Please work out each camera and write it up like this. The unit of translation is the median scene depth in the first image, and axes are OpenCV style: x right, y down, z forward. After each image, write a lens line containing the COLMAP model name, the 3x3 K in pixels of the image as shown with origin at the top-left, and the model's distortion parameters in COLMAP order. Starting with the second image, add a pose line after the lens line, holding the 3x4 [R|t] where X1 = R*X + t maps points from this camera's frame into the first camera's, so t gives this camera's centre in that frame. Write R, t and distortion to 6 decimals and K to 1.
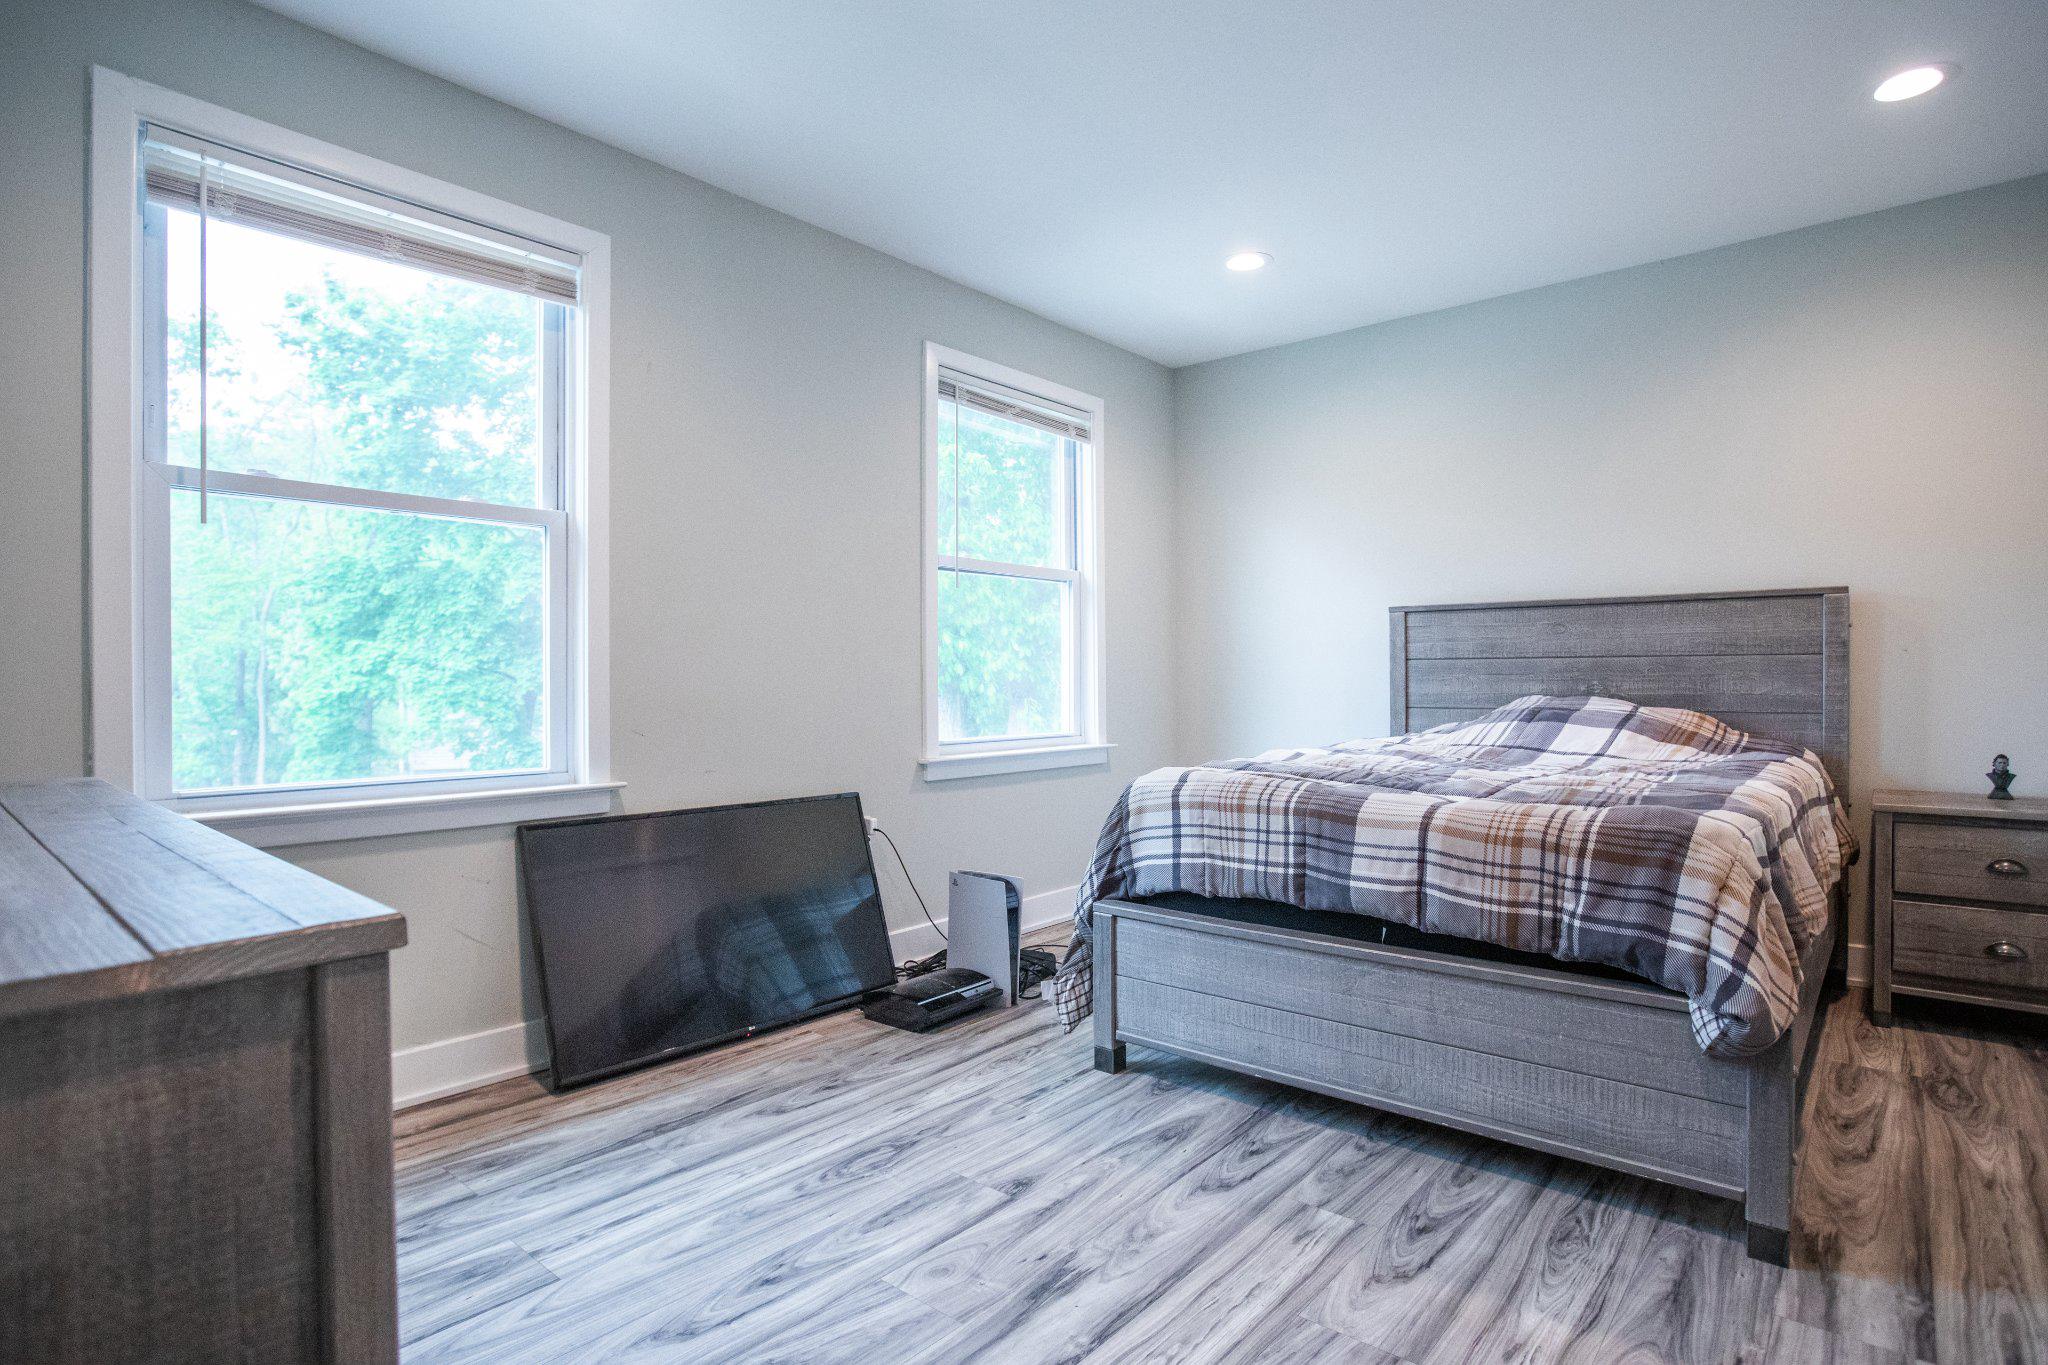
lens RADIAL K [[1045.1, 0, 1024.0], [0, 1045.1, 691.1], [0, 0, 1]] dist [-0.049820, 0.022417]
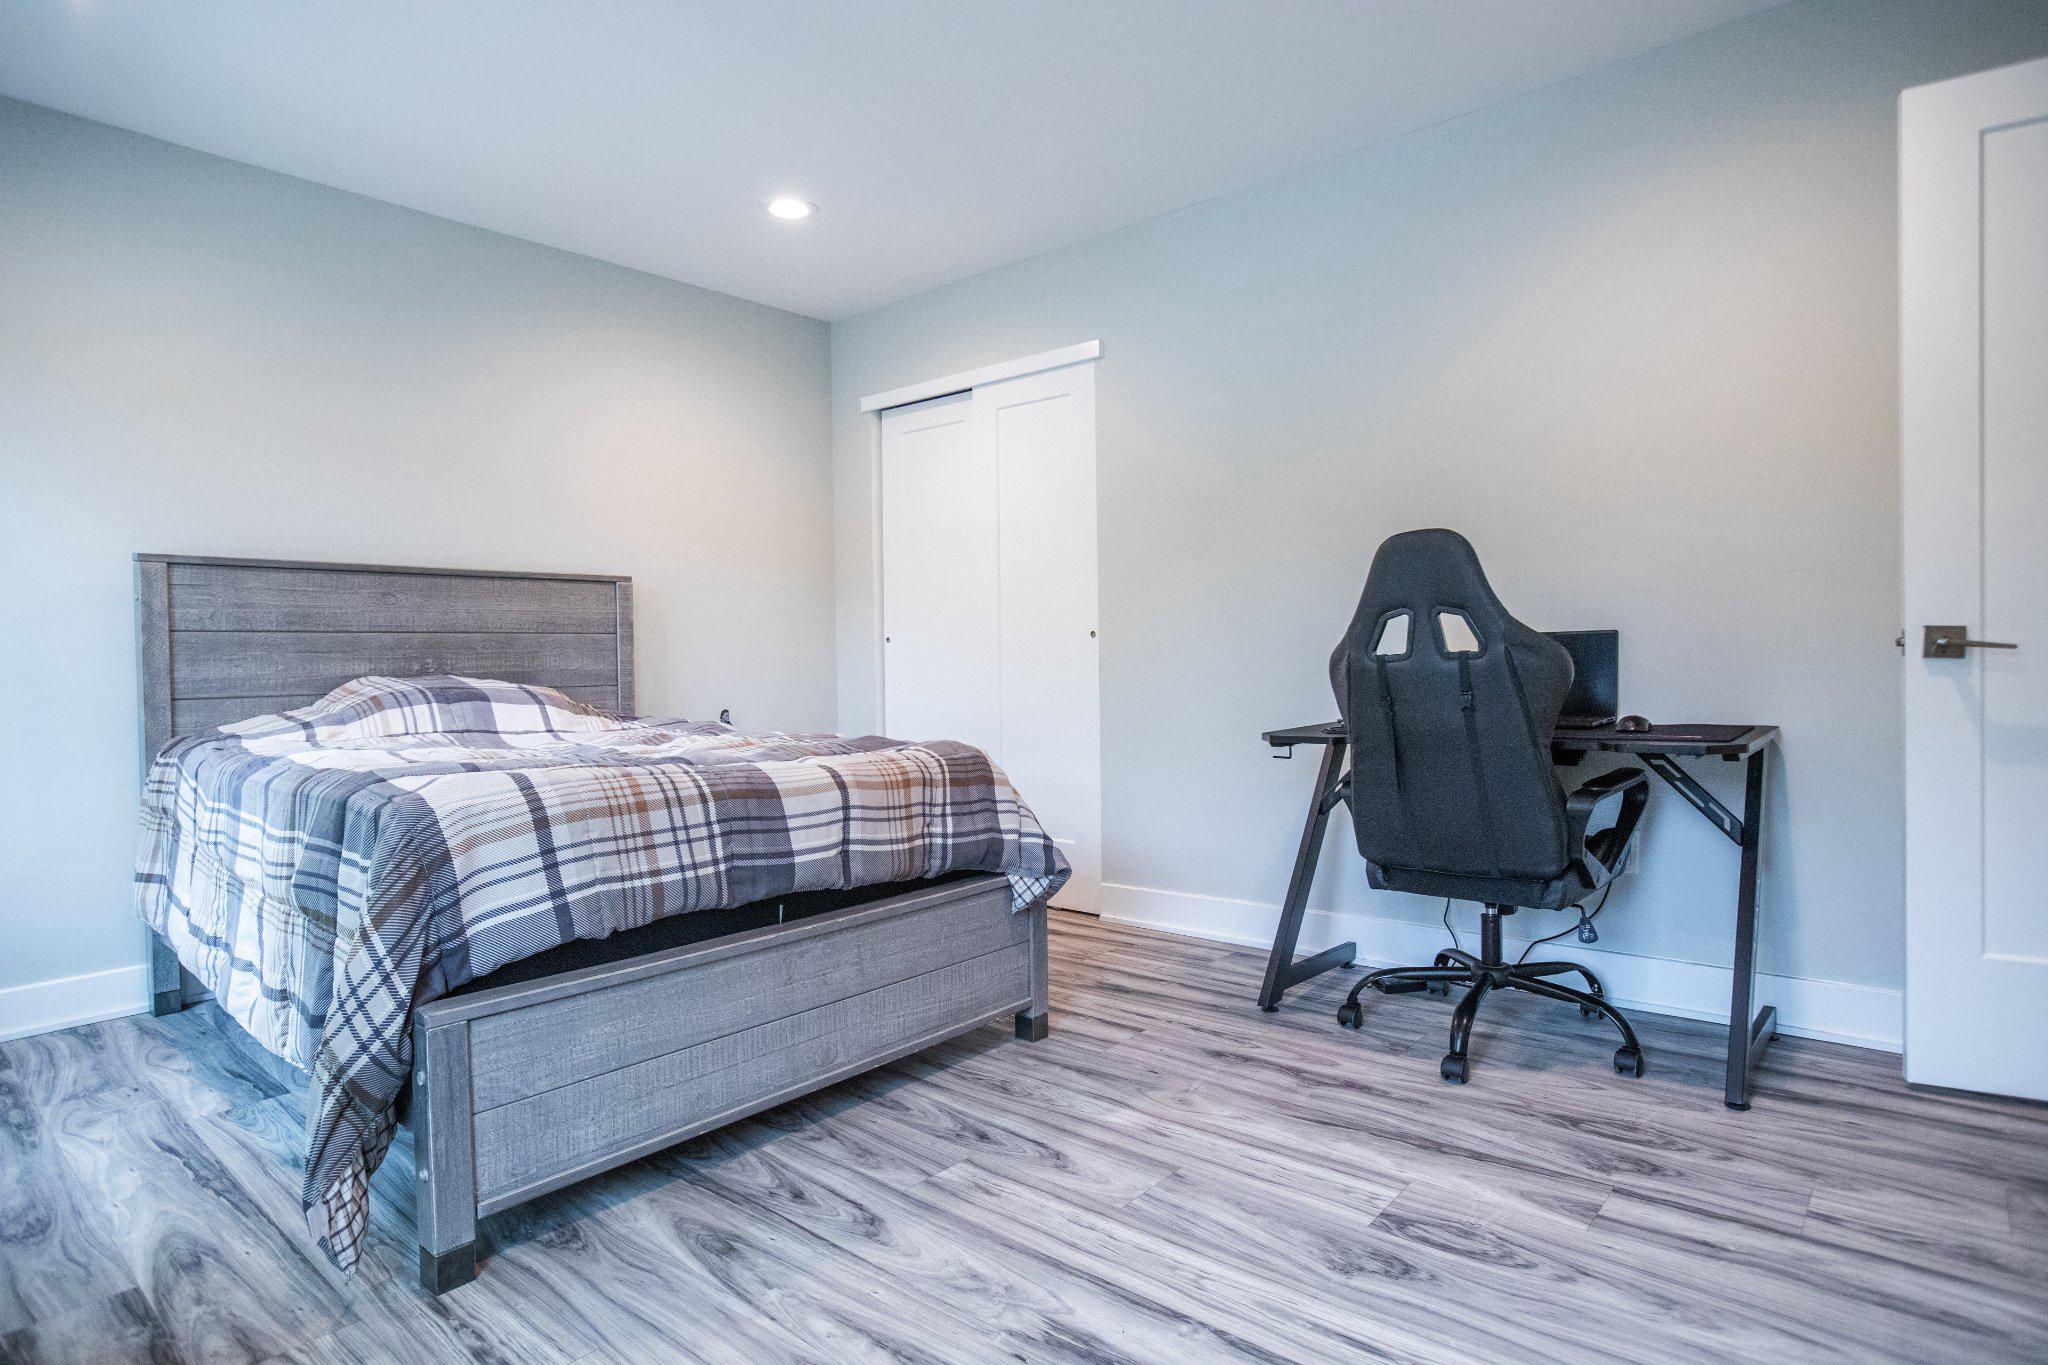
lens RADIAL K [[1081.3, 0, 1011.6], [0, 1081.3, 683.6], [0, 0, 1]] dist [-0.054160, 0.032050]
pose [[0.014053, -0.016808, 0.999760, -0.593670], [0.030048, 0.999414, 0.016380, 0.018580], [-0.999450, 0.029811, 0.014550, 0.743941]]
